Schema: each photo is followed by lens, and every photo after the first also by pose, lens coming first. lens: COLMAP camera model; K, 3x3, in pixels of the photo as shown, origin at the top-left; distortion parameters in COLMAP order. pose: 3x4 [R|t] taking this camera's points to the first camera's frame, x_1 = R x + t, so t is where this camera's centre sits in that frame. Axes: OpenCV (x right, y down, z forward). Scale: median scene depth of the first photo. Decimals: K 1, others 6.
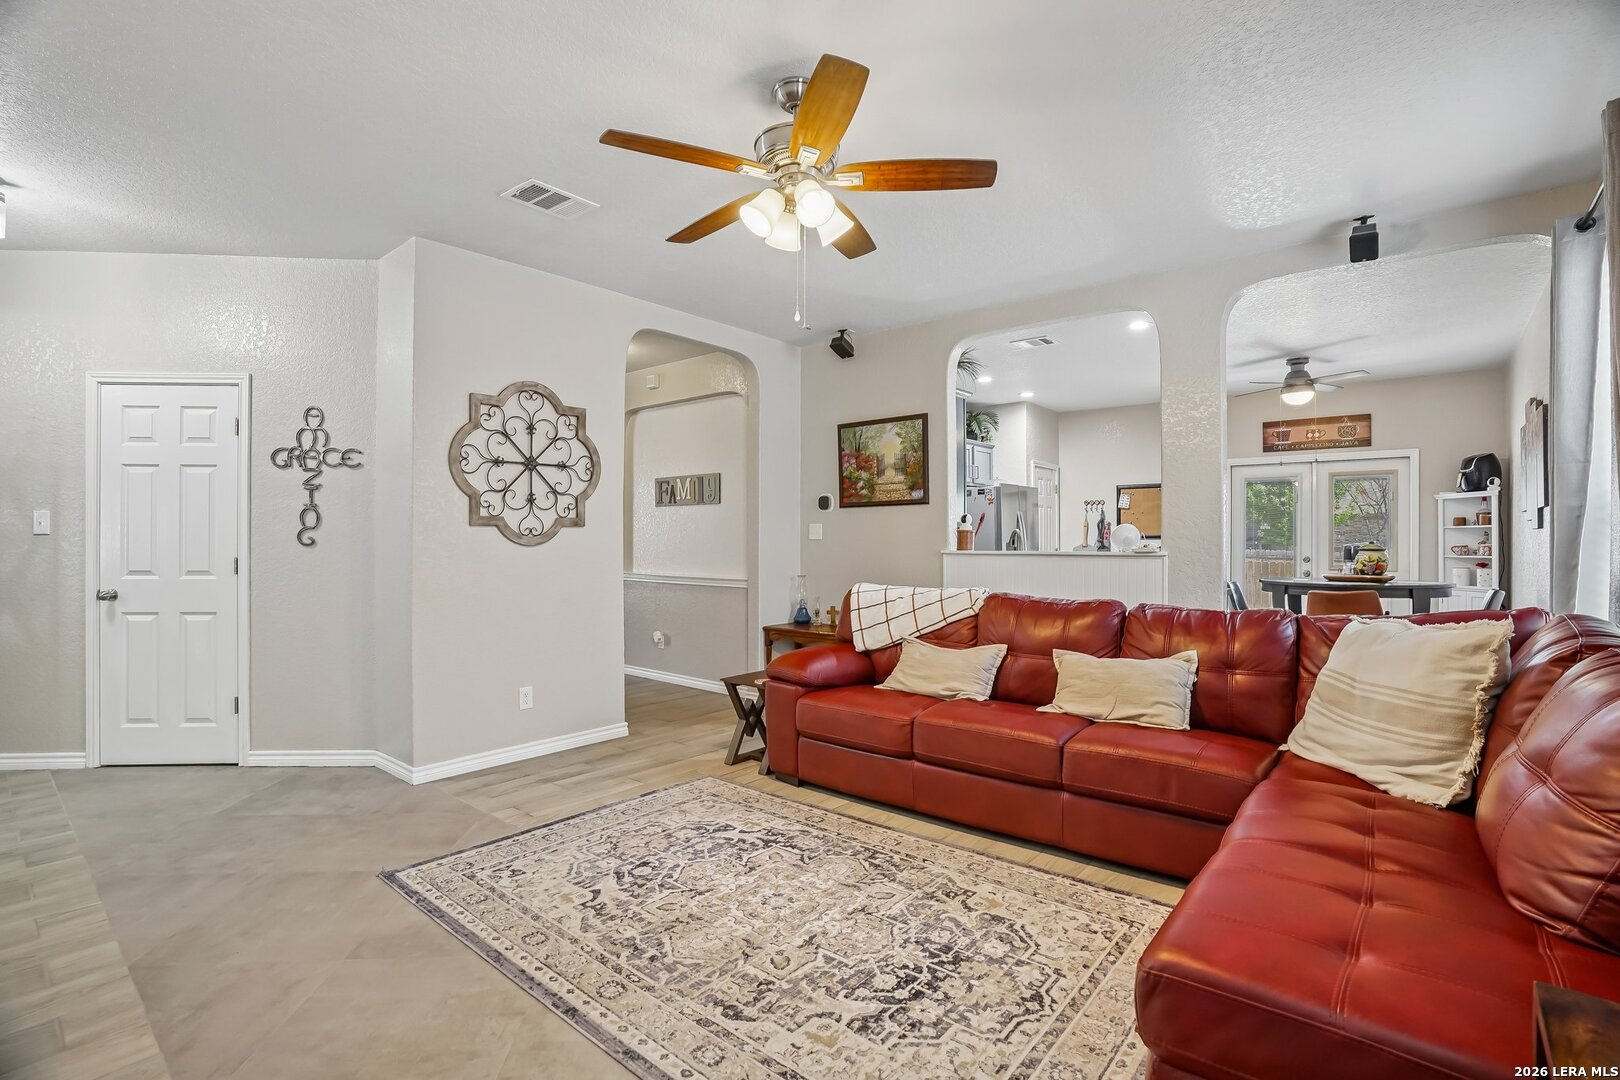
lens RADIAL K [[744.2, 0, 801.3], [0, 744.2, 532.2], [0, 0, 1]] dist [-0.051237, 0.007635]
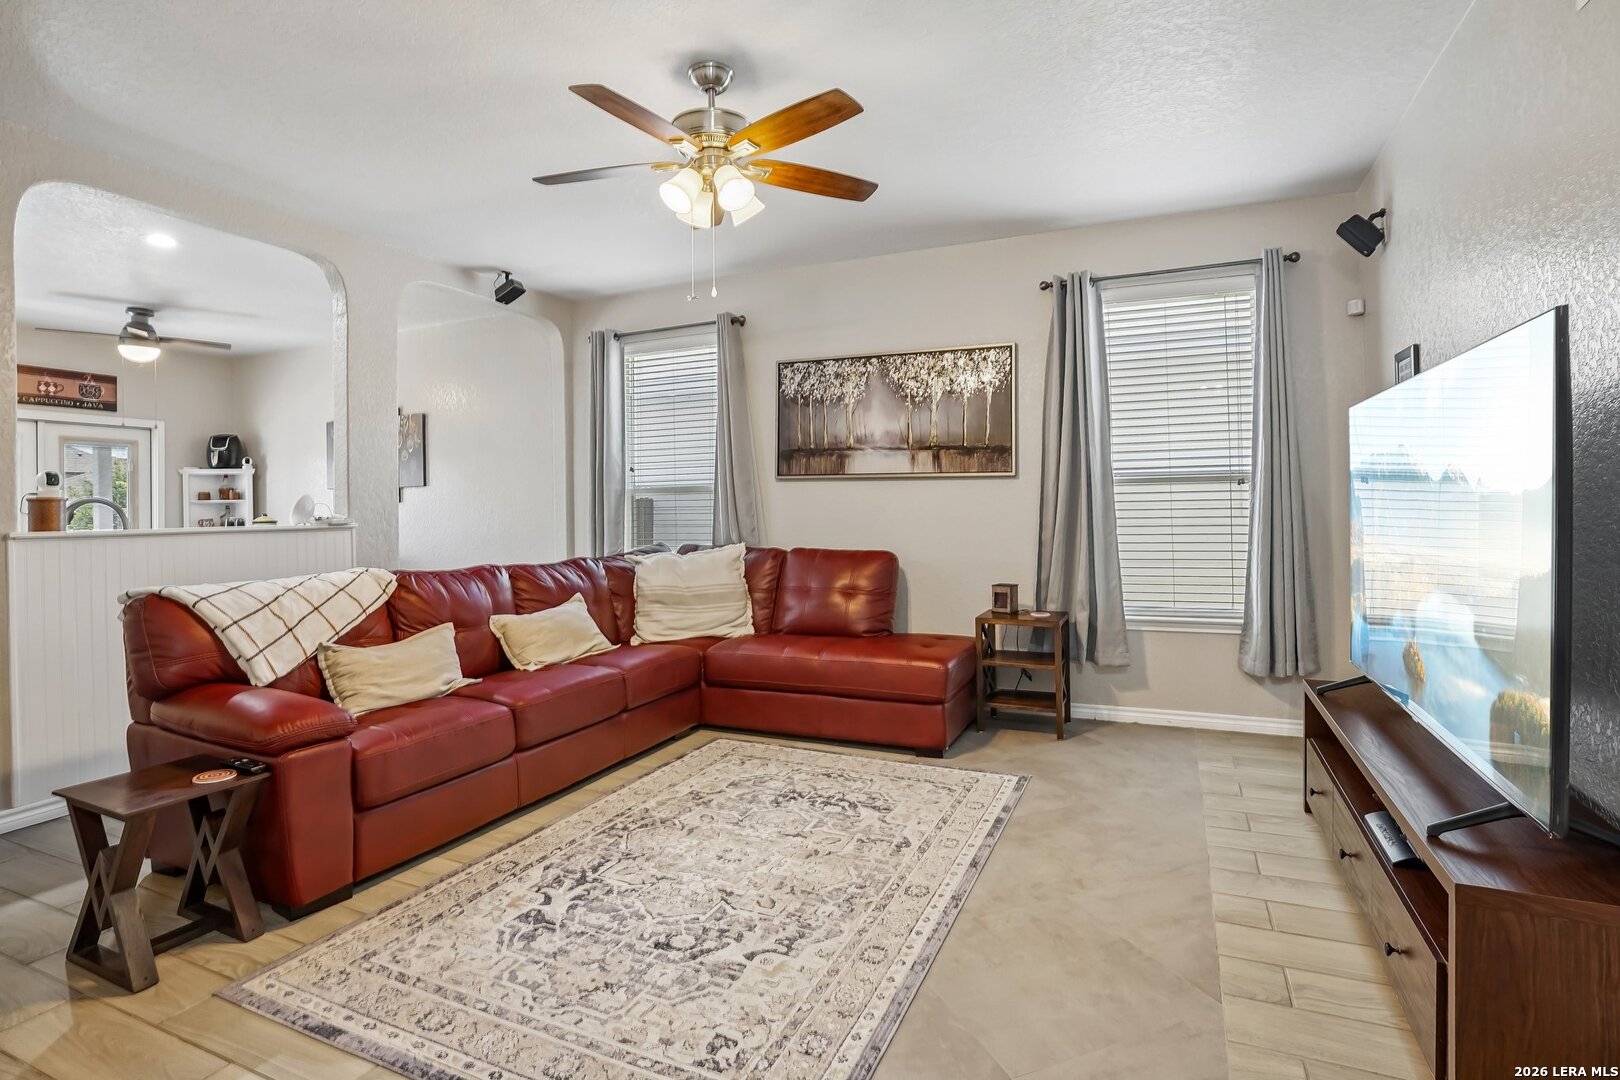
lens RADIAL K [[788.8, 0, 828.7], [0, 788.8, 514.5], [0, 0, 1]] dist [-0.054340, 0.004689]
pose [[-0.287885, -0.004610, 0.957654, -0.936275], [0.000421, 0.999988, 0.004940, 0.015745], [-0.957665, 0.001826, -0.287880, 0.994033]]
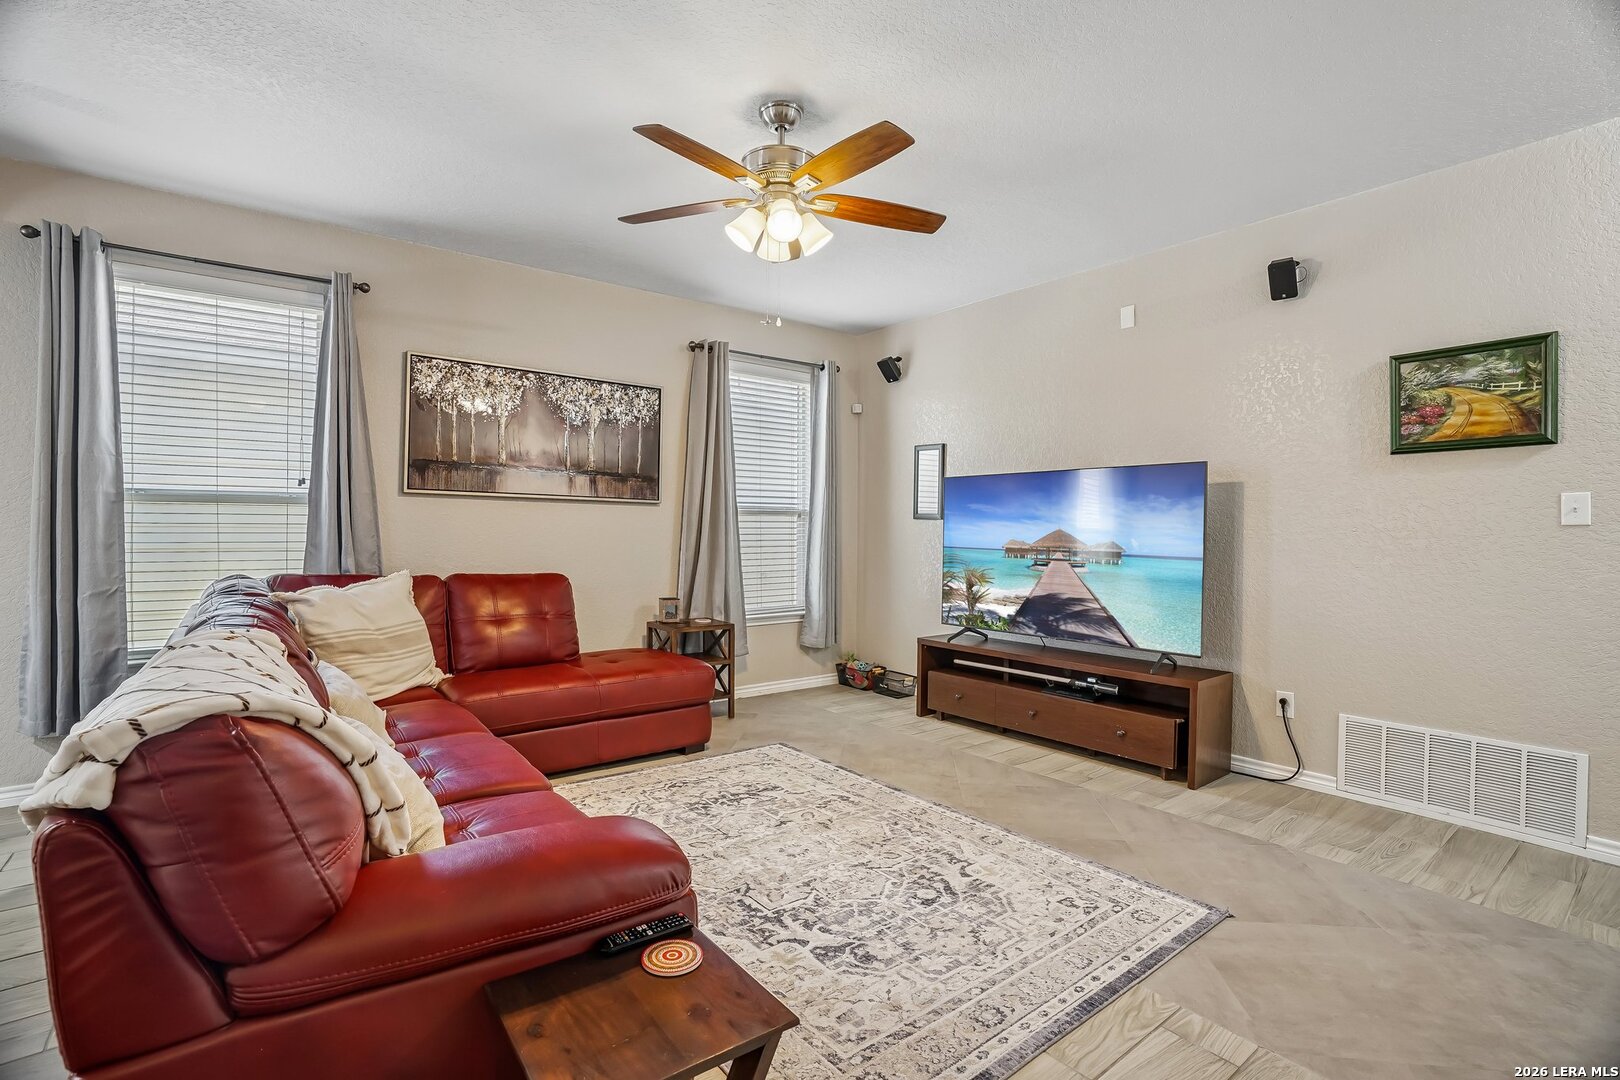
lens RADIAL K [[744.2, 0, 795.5], [0, 744.2, 539.9], [0, 0, 1]] dist [-0.051237, 0.007635]
pose [[-0.976138, -0.009735, 0.216934, -0.229699], [-0.009198, 0.999952, 0.003486, 0.021397], [-0.216957, 0.001408, -0.976180, 1.757302]]
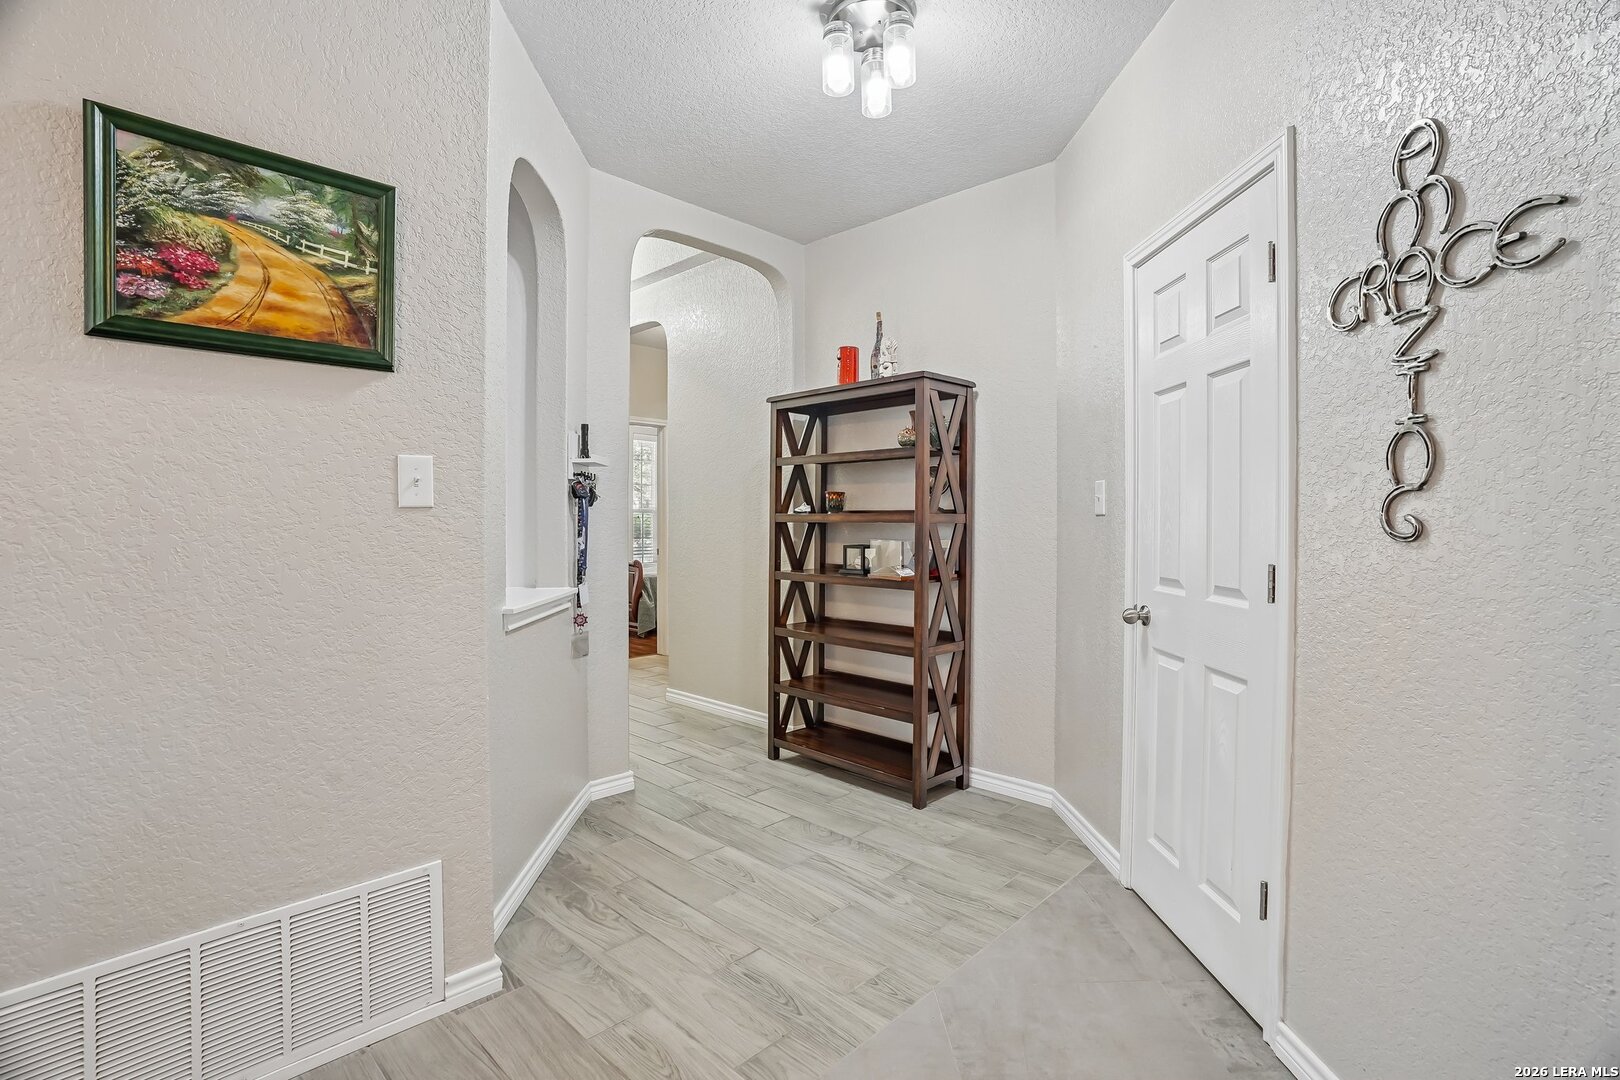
lens RADIAL K [[744.2, 0, 812.7], [0, 744.2, 531.4], [0, 0, 1]] dist [-0.051237, 0.007635]
pose [[-0.037095, 0.012564, -0.999233, -0.438778], [0.007470, 0.999897, 0.012295, 0.010127], [0.999284, -0.007008, -0.037185, 0.967480]]
